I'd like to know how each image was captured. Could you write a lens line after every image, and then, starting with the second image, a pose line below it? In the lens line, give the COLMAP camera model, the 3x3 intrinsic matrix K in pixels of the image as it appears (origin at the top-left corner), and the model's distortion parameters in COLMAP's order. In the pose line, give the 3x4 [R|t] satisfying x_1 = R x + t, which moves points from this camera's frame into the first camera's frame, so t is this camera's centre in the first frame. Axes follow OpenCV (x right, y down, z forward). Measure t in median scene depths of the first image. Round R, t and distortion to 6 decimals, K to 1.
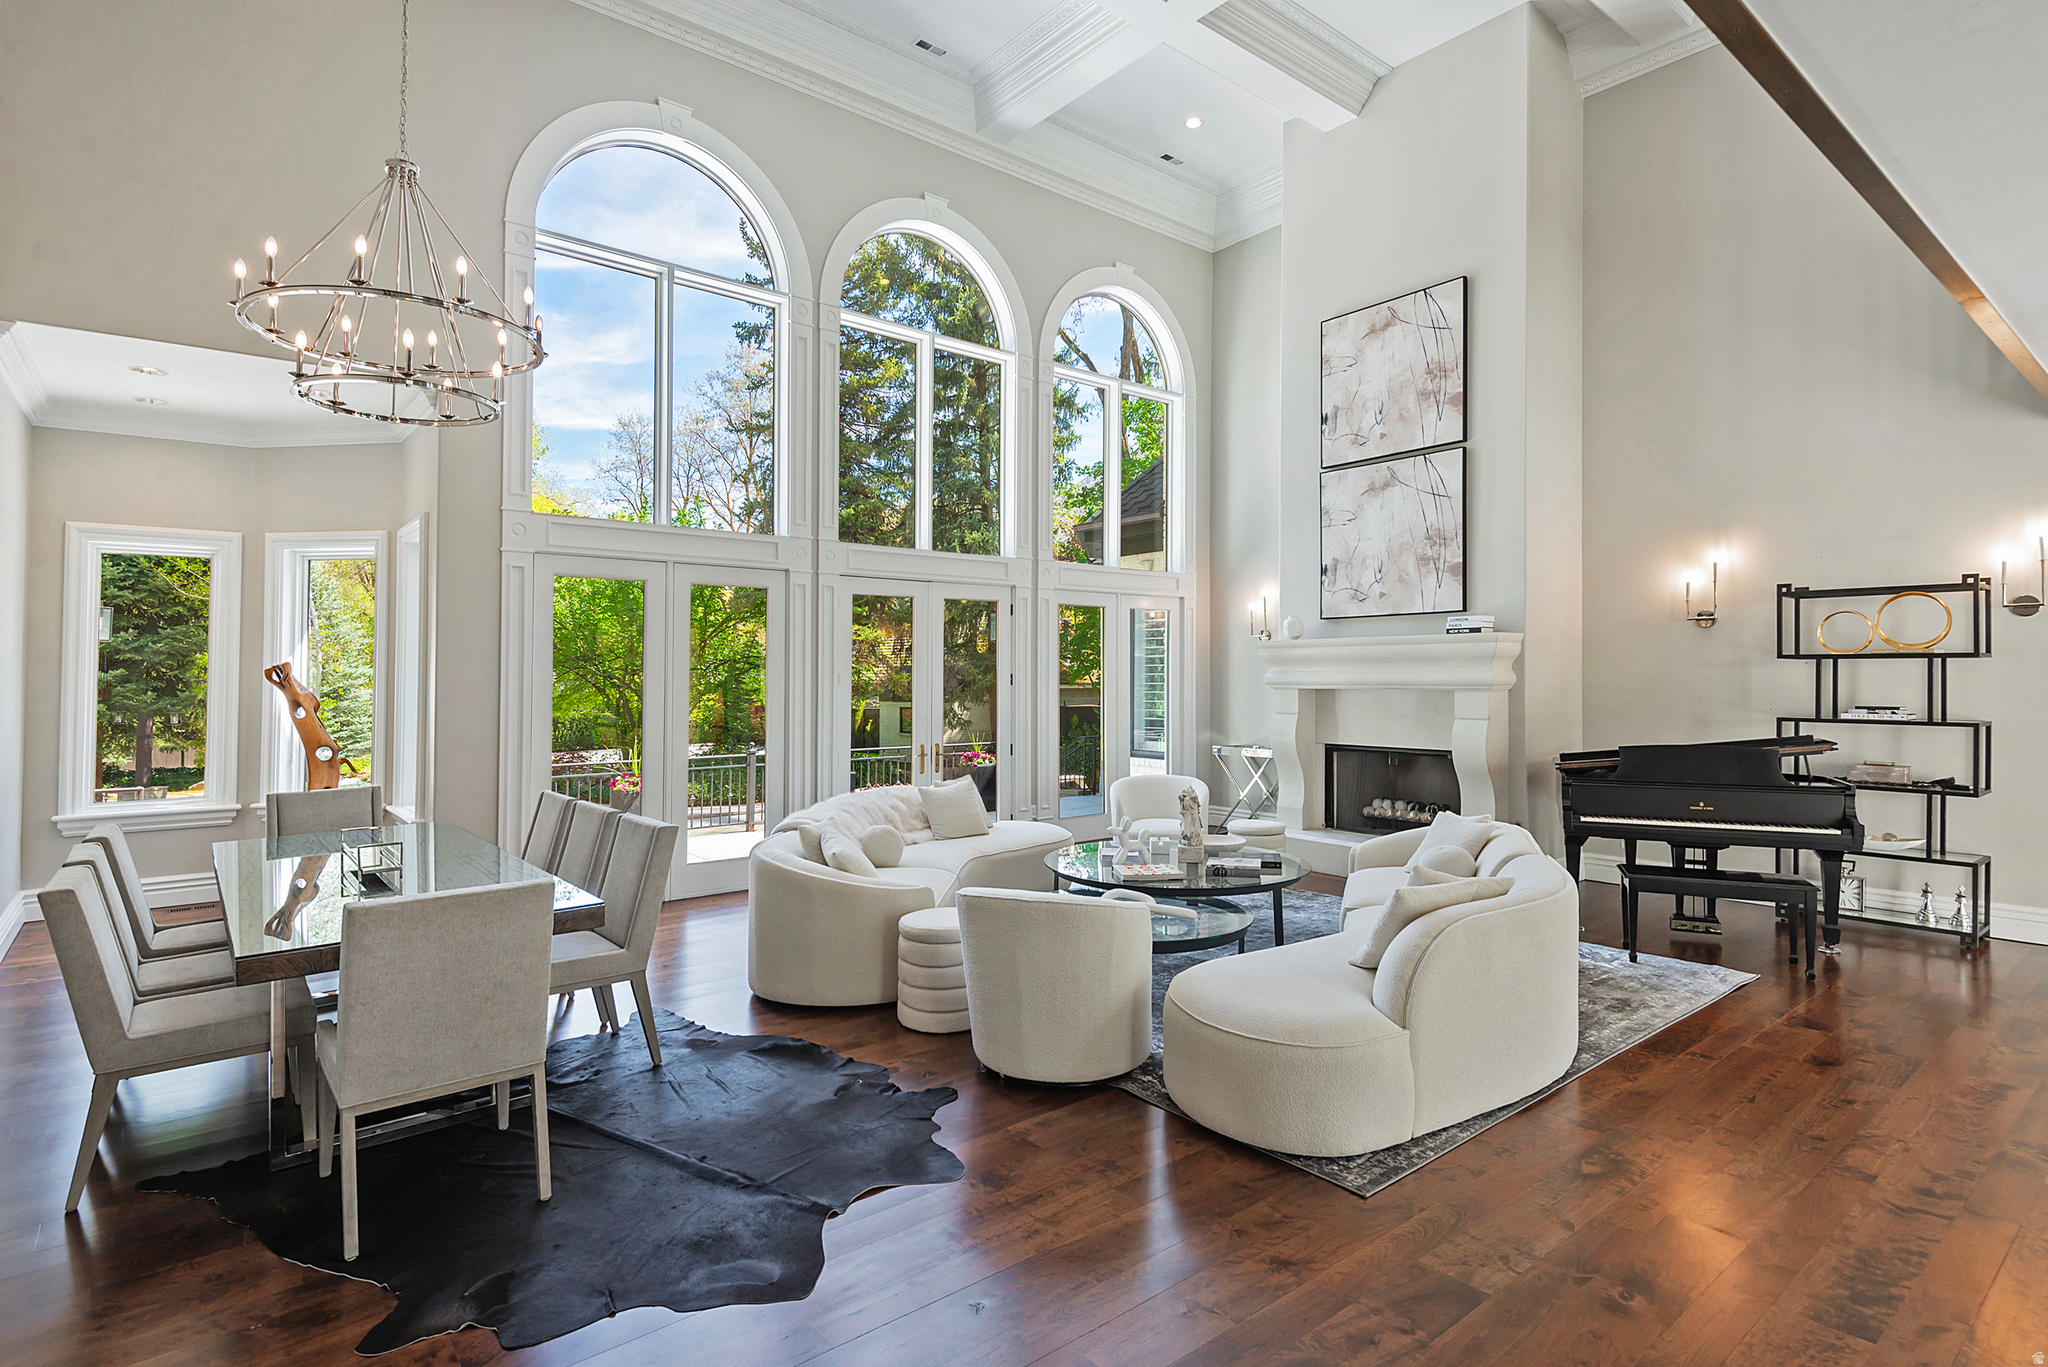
lens RADIAL K [[1044.1, 0, 1024.0], [0, 1044.1, 683.5], [0, 0, 1]] dist [-0.002008, -0.002349]
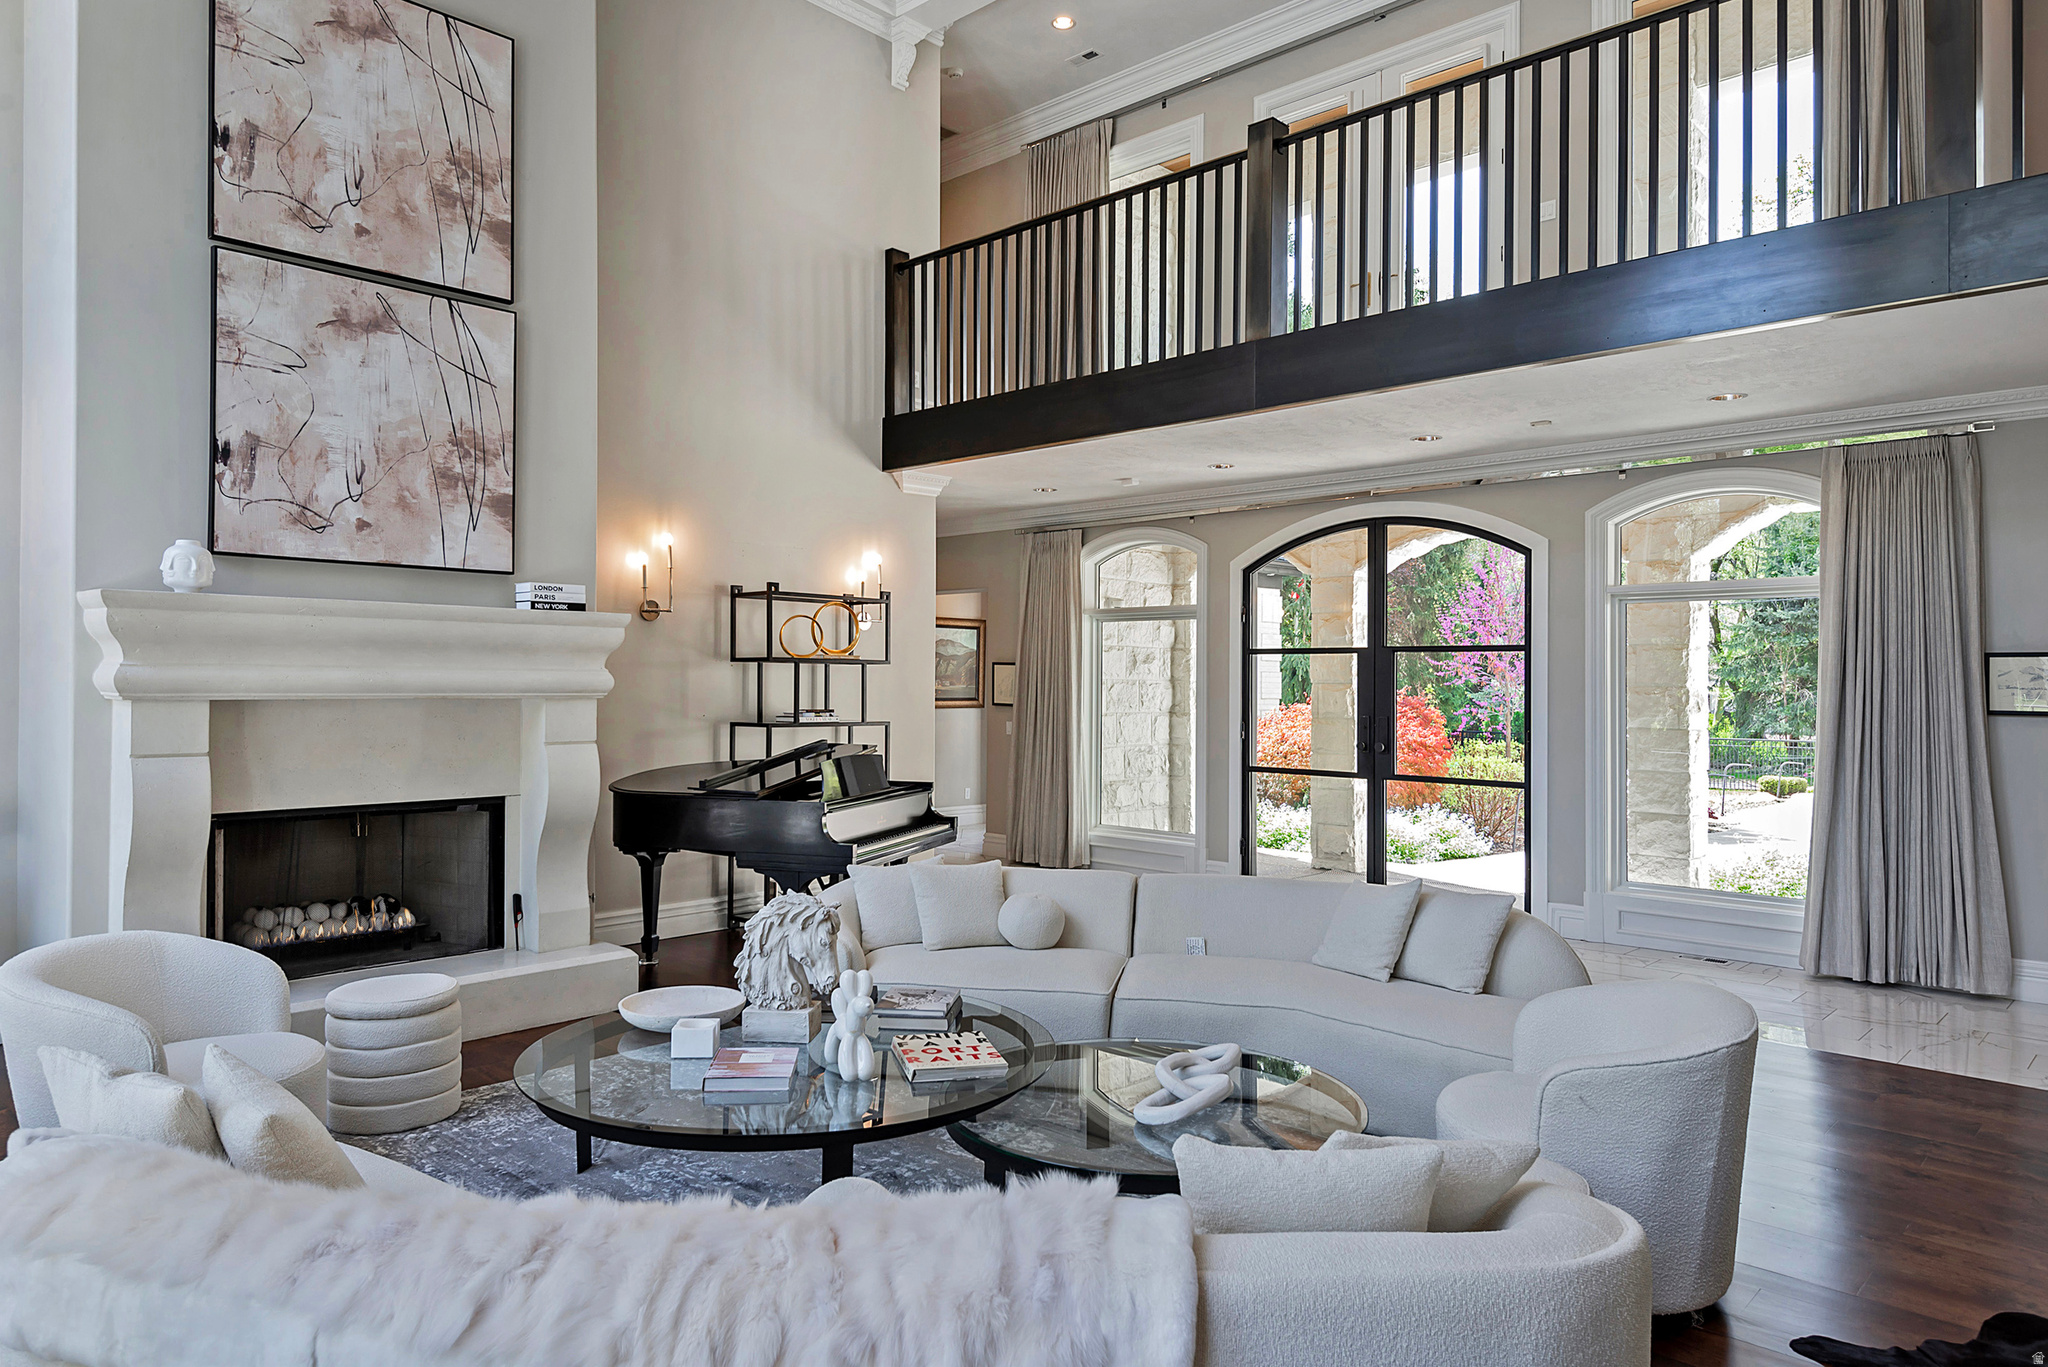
lens RADIAL K [[1259.0, 0, 1024.0], [0, 1259.0, 683.5], [0, 0, 1]] dist [0.001791, 0.000164]
pose [[-0.140065, 0.001289, 0.990141, -0.362478], [0.000453, 0.999999, -0.001238, -0.001836], [-0.990142, 0.000276, -0.140065, 0.777089]]
